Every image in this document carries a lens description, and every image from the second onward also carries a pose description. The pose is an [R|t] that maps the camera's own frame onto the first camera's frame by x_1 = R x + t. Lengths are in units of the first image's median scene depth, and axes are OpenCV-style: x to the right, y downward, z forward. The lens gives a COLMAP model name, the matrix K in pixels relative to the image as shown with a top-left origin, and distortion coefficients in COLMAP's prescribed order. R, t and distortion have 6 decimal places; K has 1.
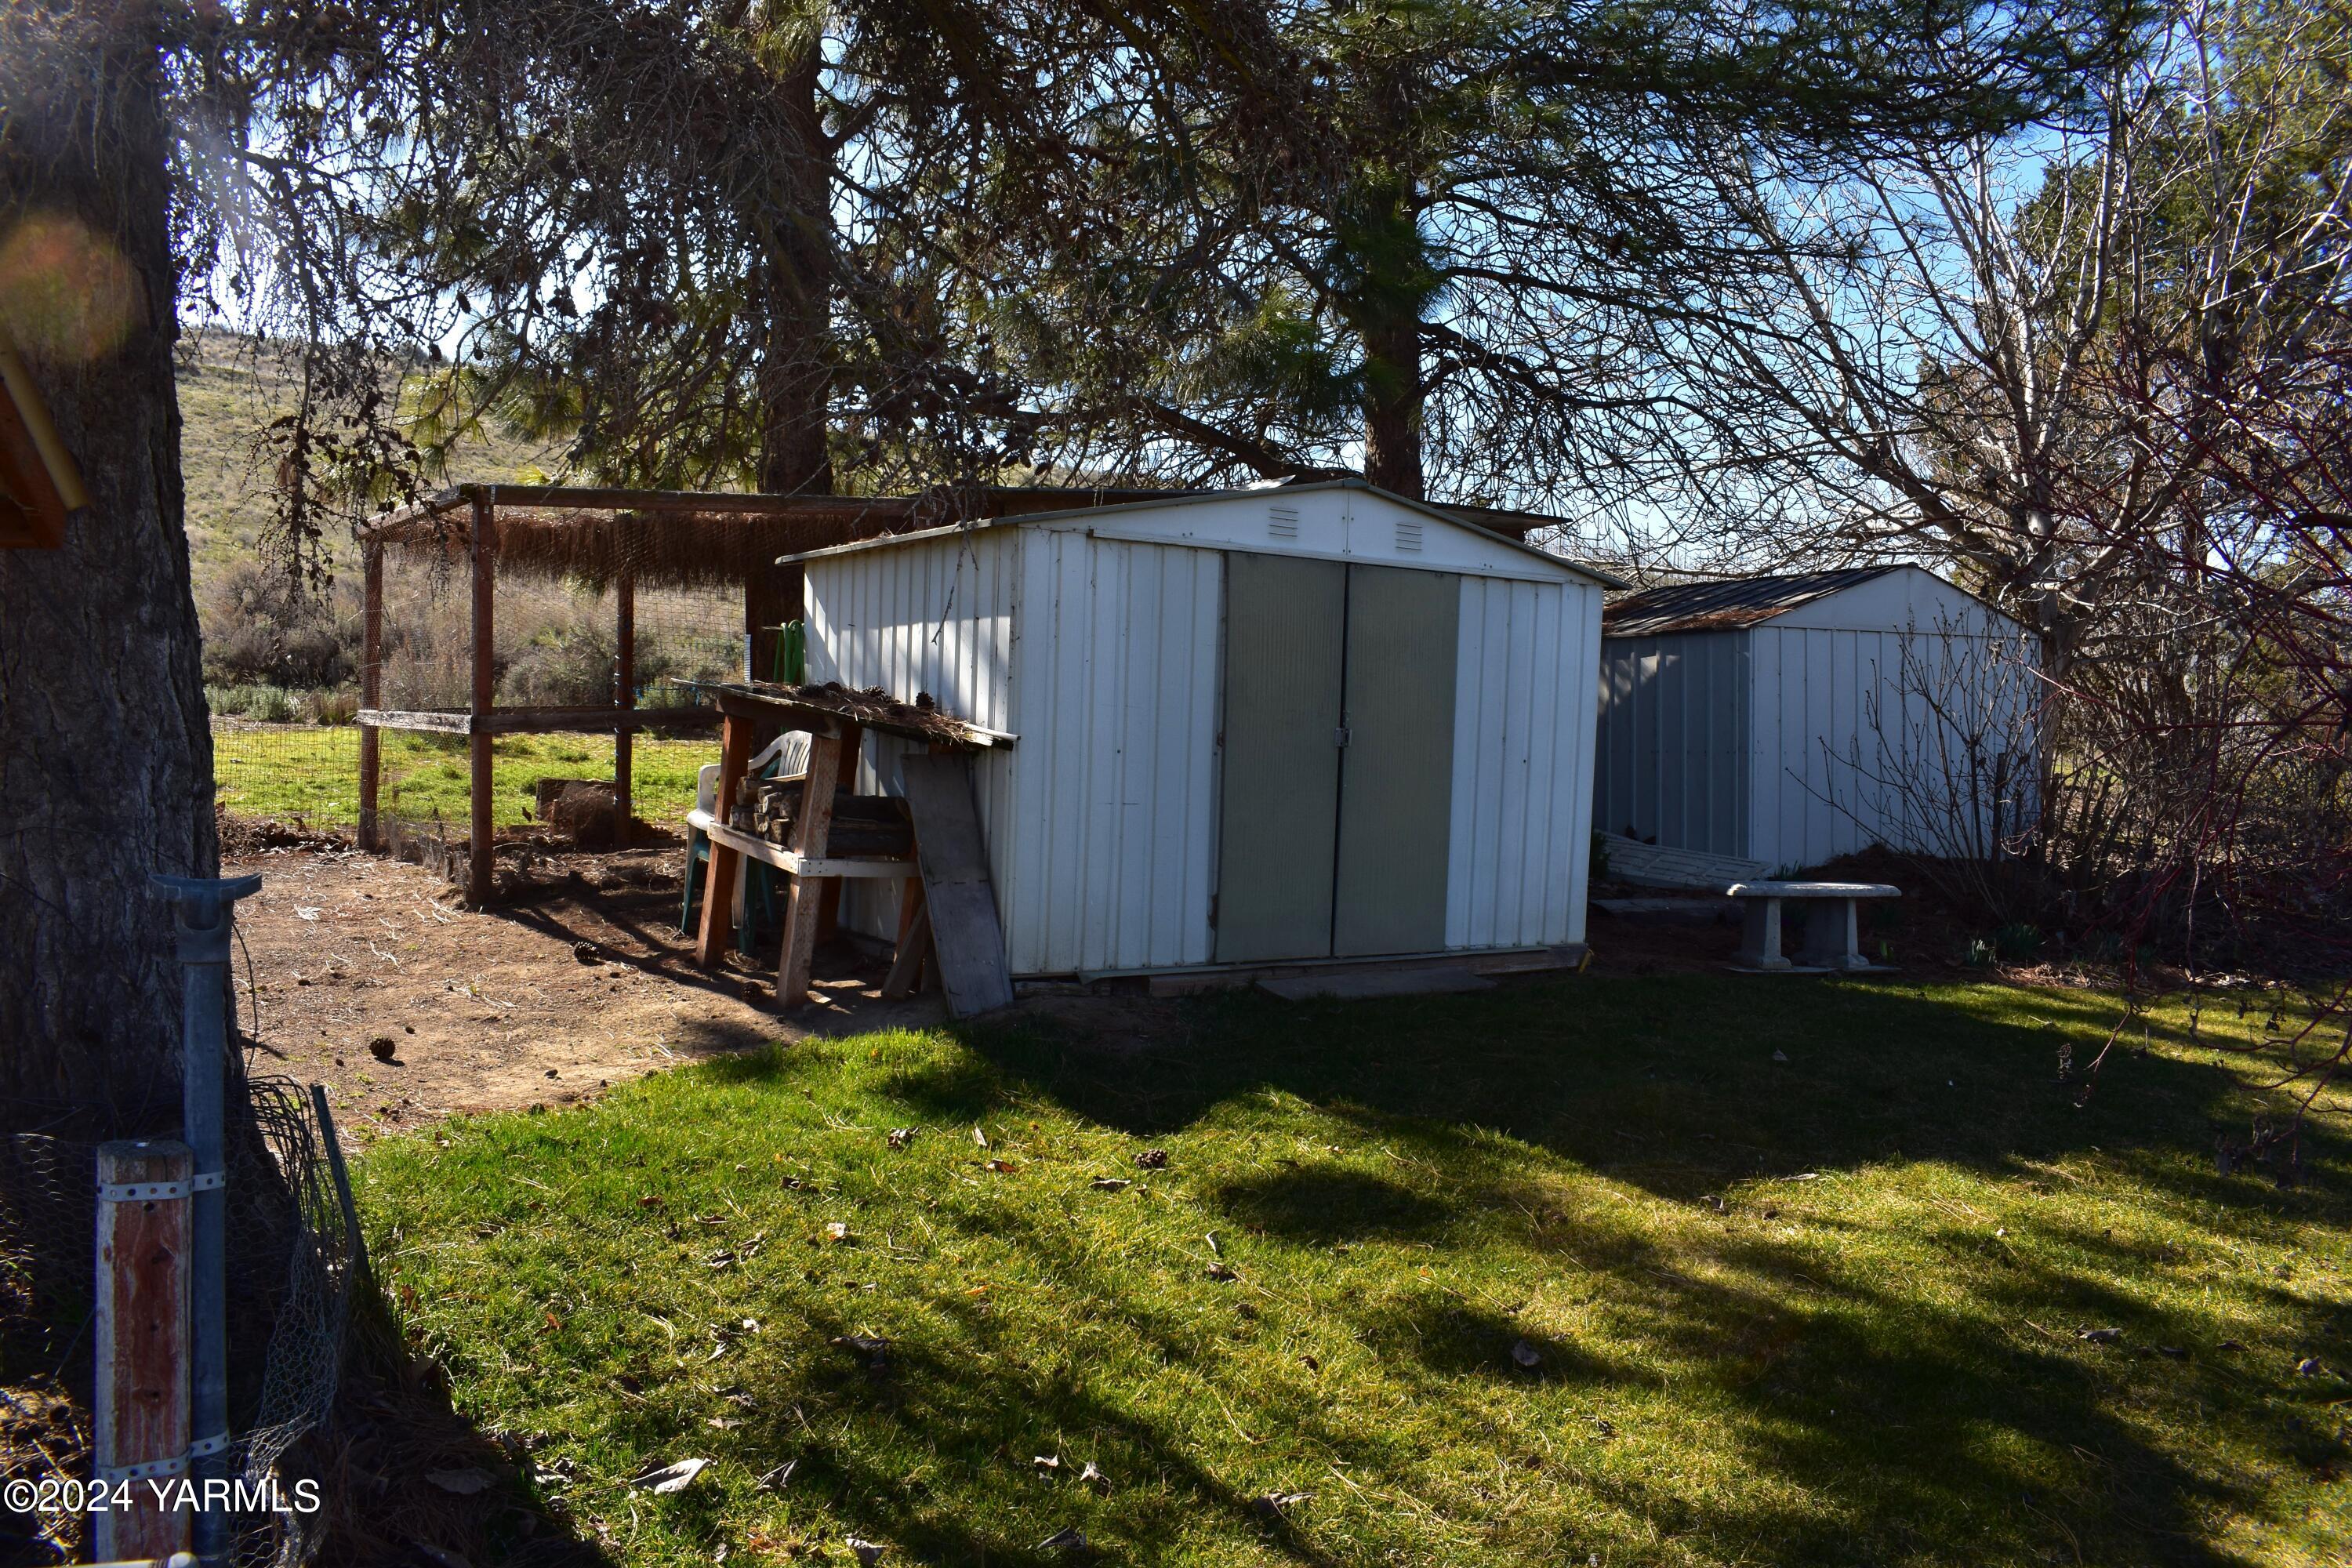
lens RADIAL K [[1822.4, 0, 1175.0], [0, 1822.4, 793.0], [0, 0, 1]] dist [-0.093588, 0.000062]
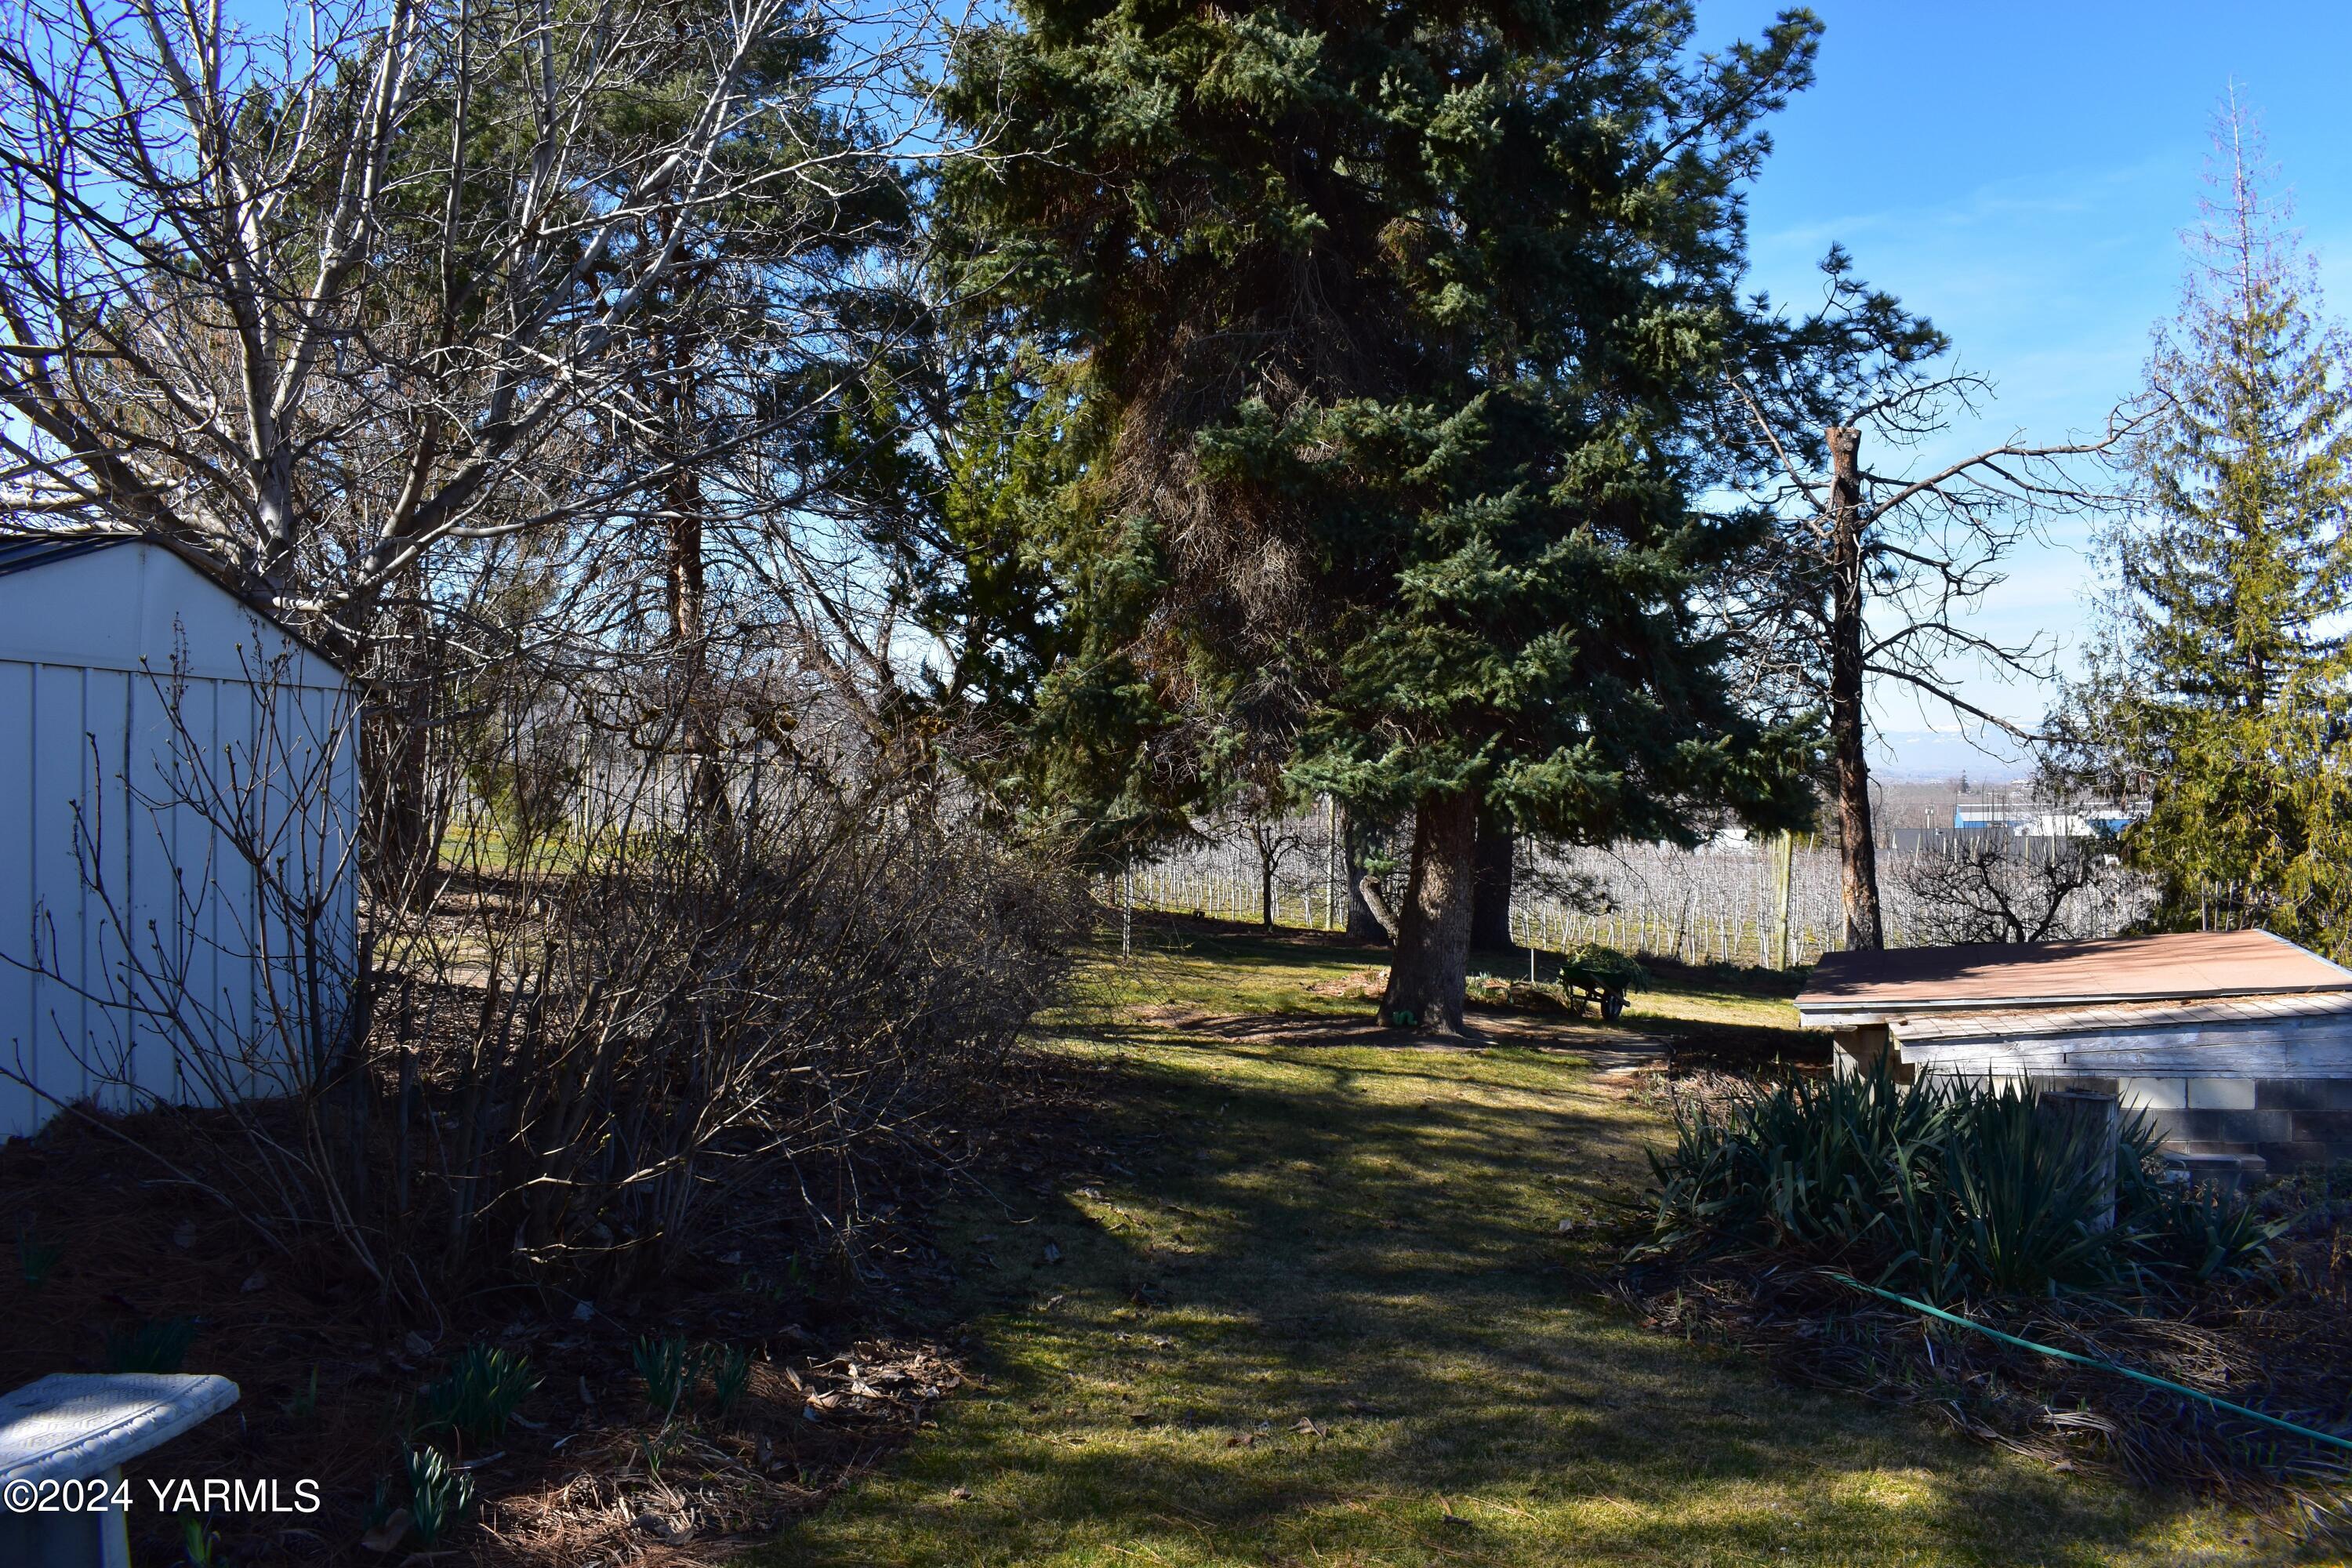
lens RADIAL K [[1822.4, 0, 1175.0], [0, 1822.4, 793.0], [0, 0, 1]] dist [-0.093588, 0.000062]
pose [[0.564597, -0.006764, 0.825339, 0.110637], [0.022706, 0.999715, -0.007340, -0.029856], [-0.825055, 0.022884, 0.564589, 0.321626]]
